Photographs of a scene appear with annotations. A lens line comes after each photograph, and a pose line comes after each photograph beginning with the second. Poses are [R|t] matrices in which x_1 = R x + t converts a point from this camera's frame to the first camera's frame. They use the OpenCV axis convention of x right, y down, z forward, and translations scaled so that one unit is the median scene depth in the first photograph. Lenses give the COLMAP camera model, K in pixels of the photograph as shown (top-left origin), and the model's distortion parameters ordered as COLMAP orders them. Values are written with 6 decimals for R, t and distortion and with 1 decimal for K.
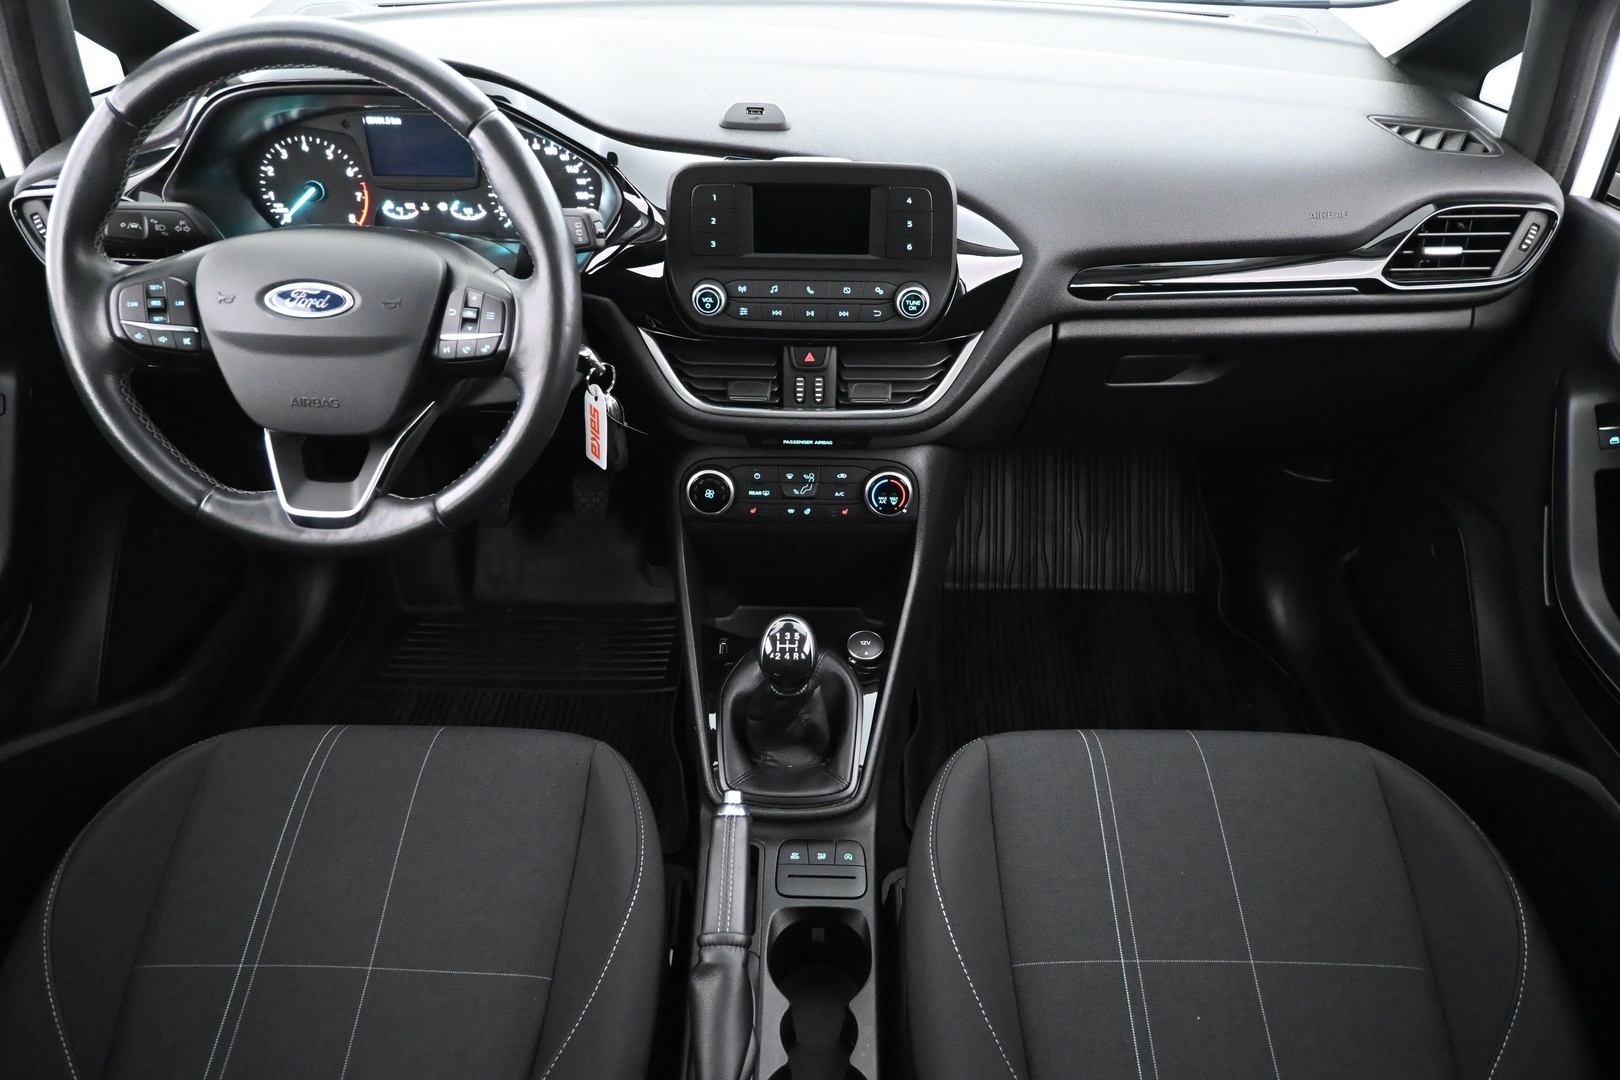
lens RADIAL K [[1090.1, 0, 810.2], [0, 1090.1, 540.0], [0, 0, 1]] dist [-0.010644, 0.003545]
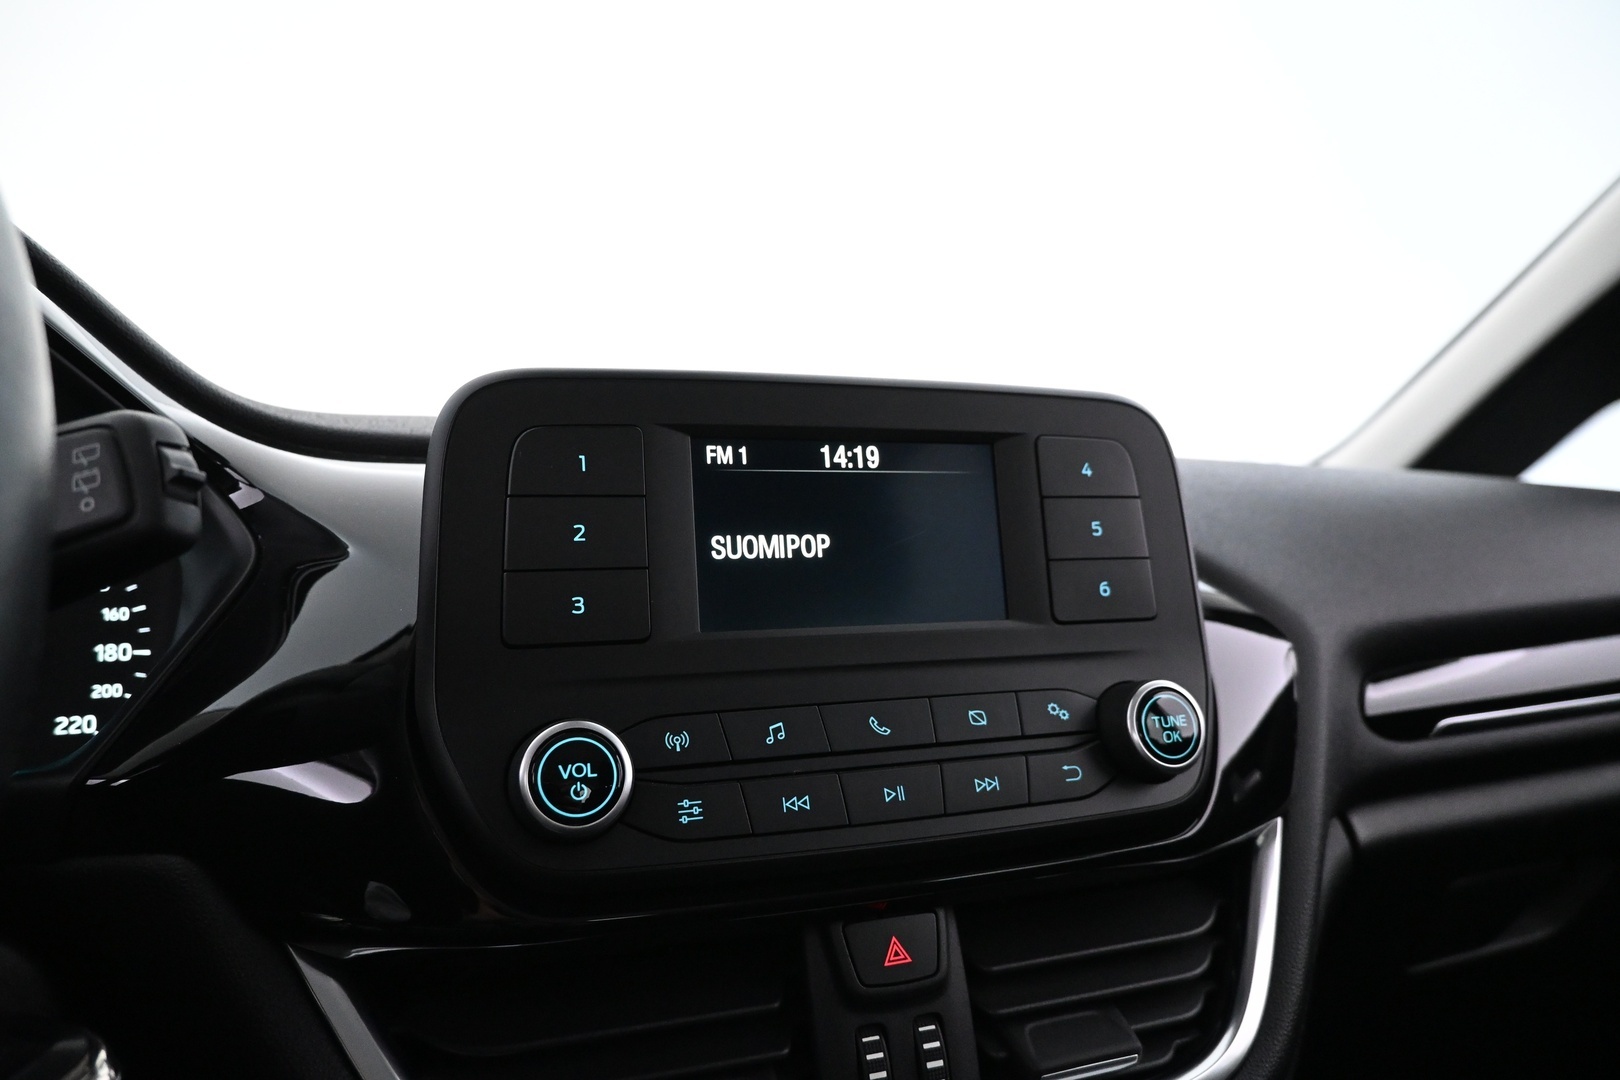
lens RADIAL K [[1090.1, 0, 807.5], [0, 1090.1, 534.5], [0, 0, 1]] dist [-0.010644, 0.003545]
pose [[0.932400, -0.017967, 0.360982, -0.131273], [0.248970, 0.755939, -0.605451, -0.074858], [-0.262002, 0.654396, 0.709310, 0.696254]]
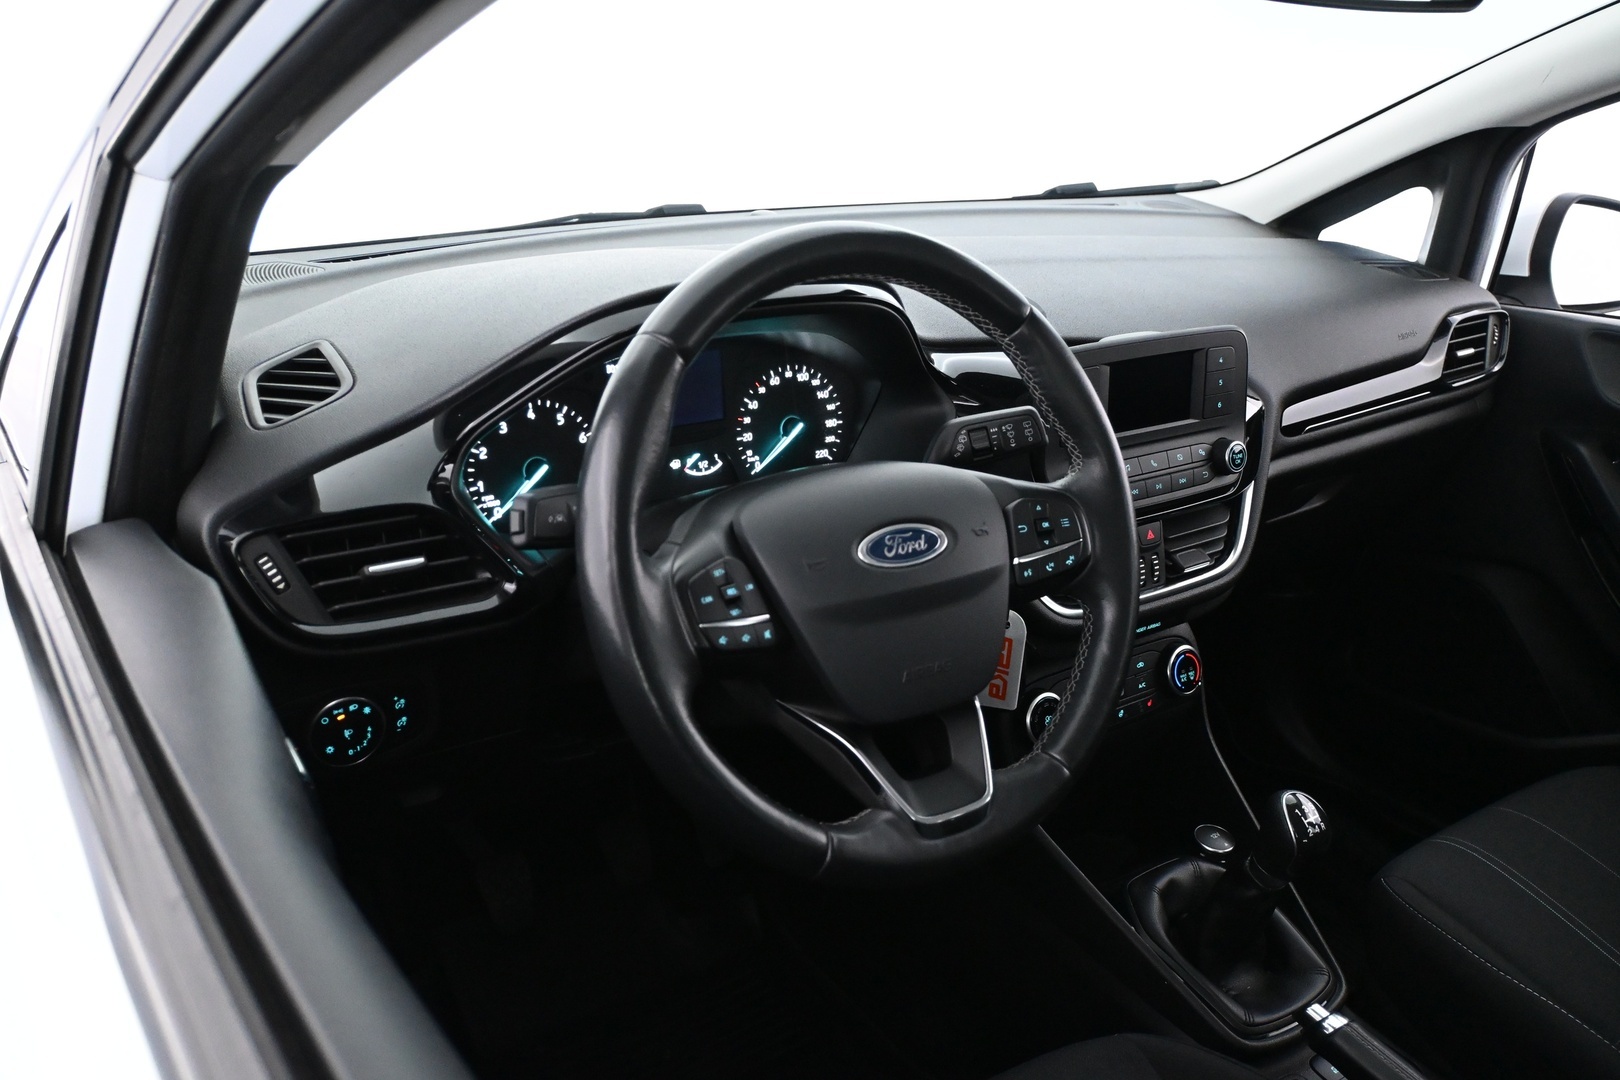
lens RADIAL K [[1359.6, 0, 811.3], [0, 1359.6, 532.5], [0, 0, 1]] dist [-0.011949, -0.011128]
pose [[0.818475, -0.192236, 0.541428, -0.859881], [0.326894, 0.930777, -0.163689, -0.071381], [-0.472482, 0.310965, 0.824658, 0.166121]]
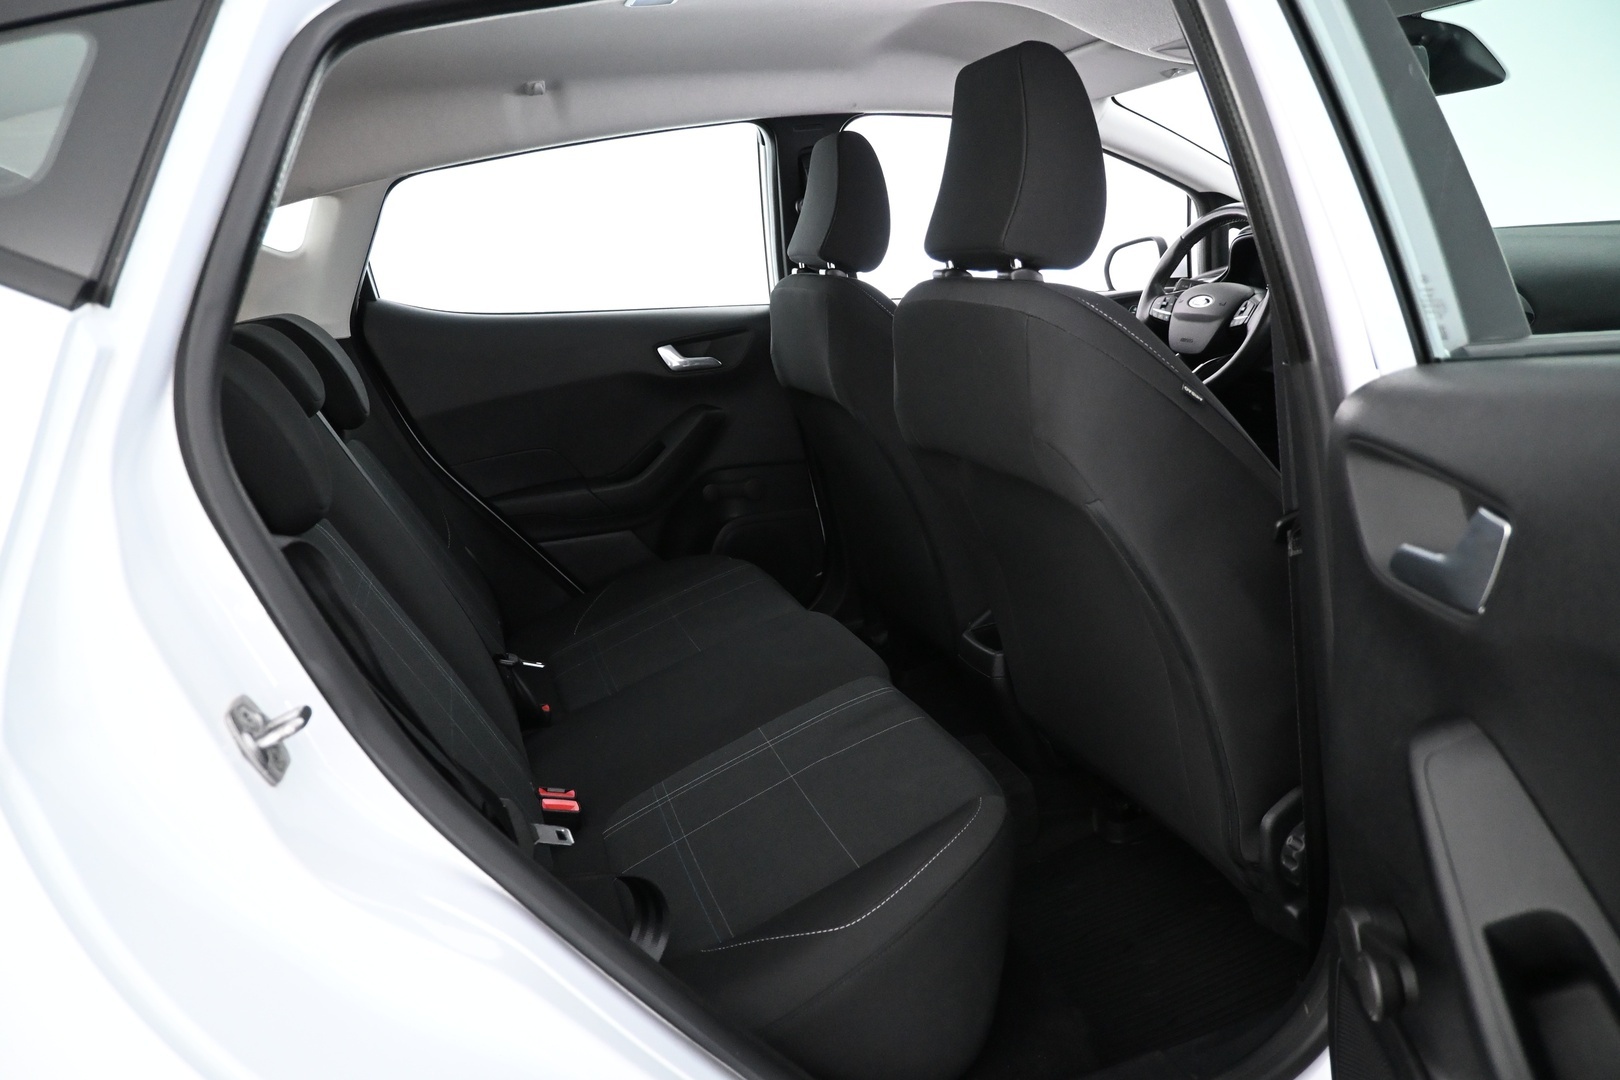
lens RADIAL K [[1090.1, 0, 805.8], [0, 1090.1, 538.3], [0, 0, 1]] dist [-0.010644, 0.003545]
pose [[0.329072, 0.208584, -0.920980, 1.410929], [-0.488045, 0.872510, 0.023225, 0.545804], [0.808408, 0.441837, 0.388917, -0.424303]]
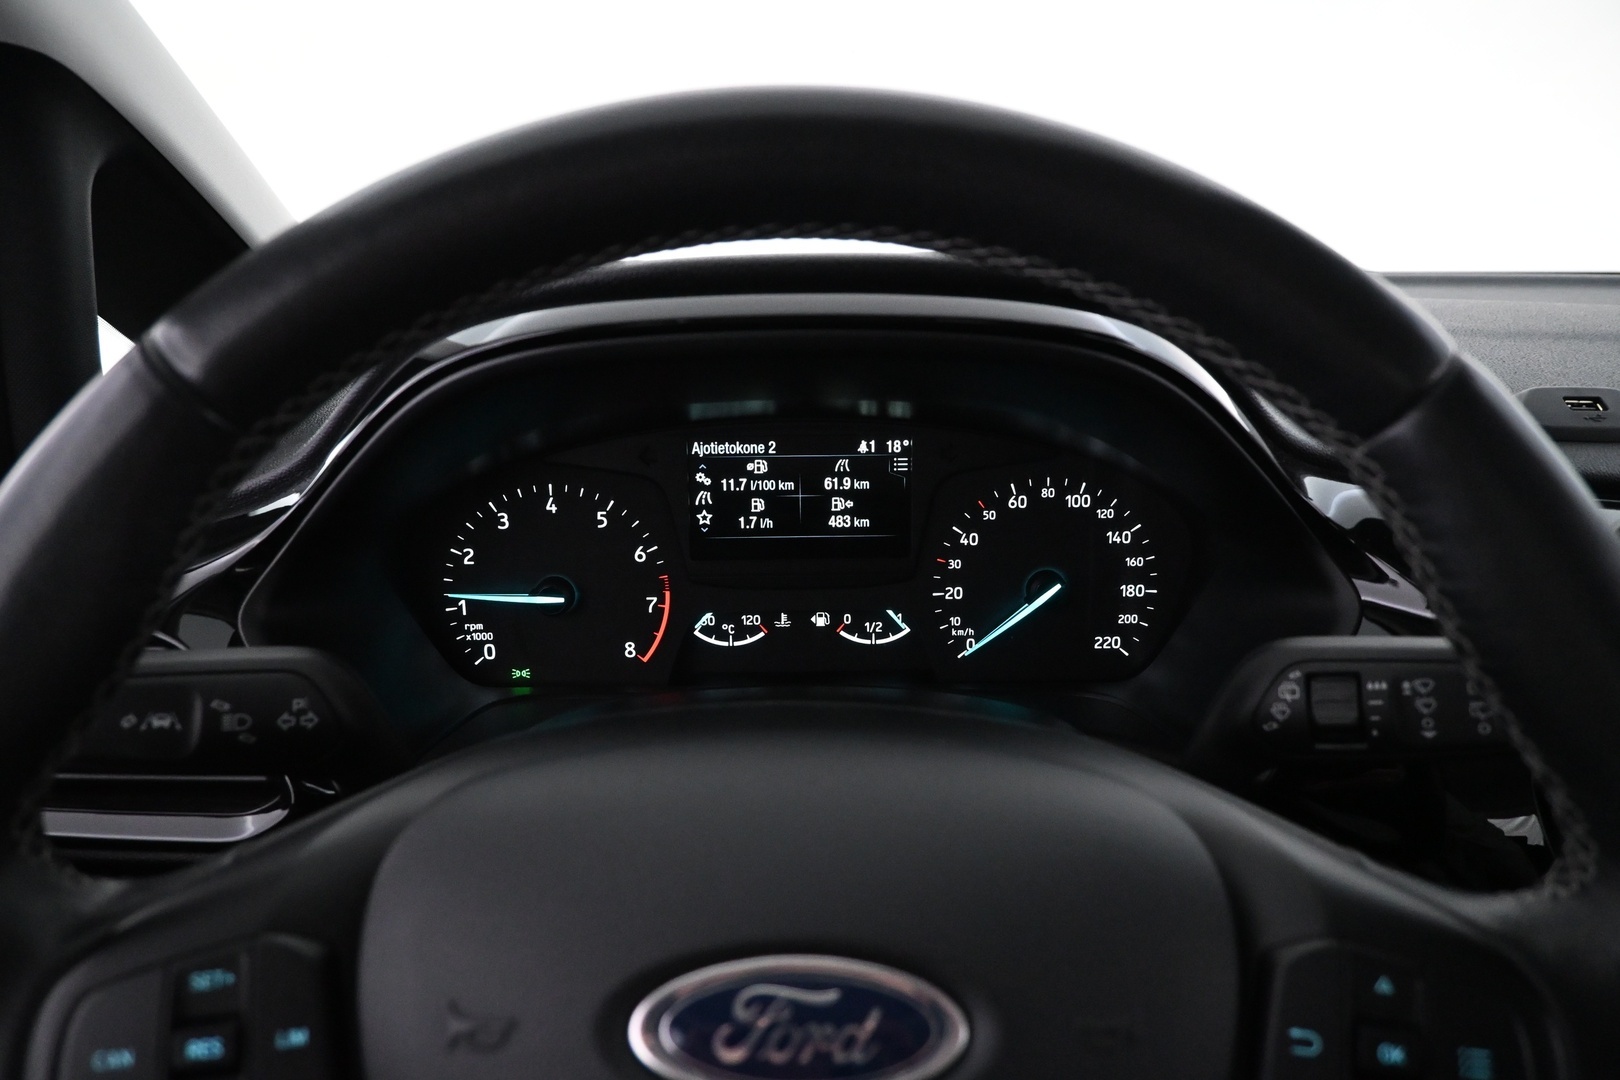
lens RADIAL K [[1090.1, 0, 810.7], [0, 1090.1, 537.4], [0, 0, 1]] dist [-0.010644, 0.003545]
pose [[0.999567, -0.026087, 0.013639, -0.373343], [0.029090, 0.946335, -0.321874, -0.202052], [-0.004510, 0.322131, 0.946684, 0.581467]]
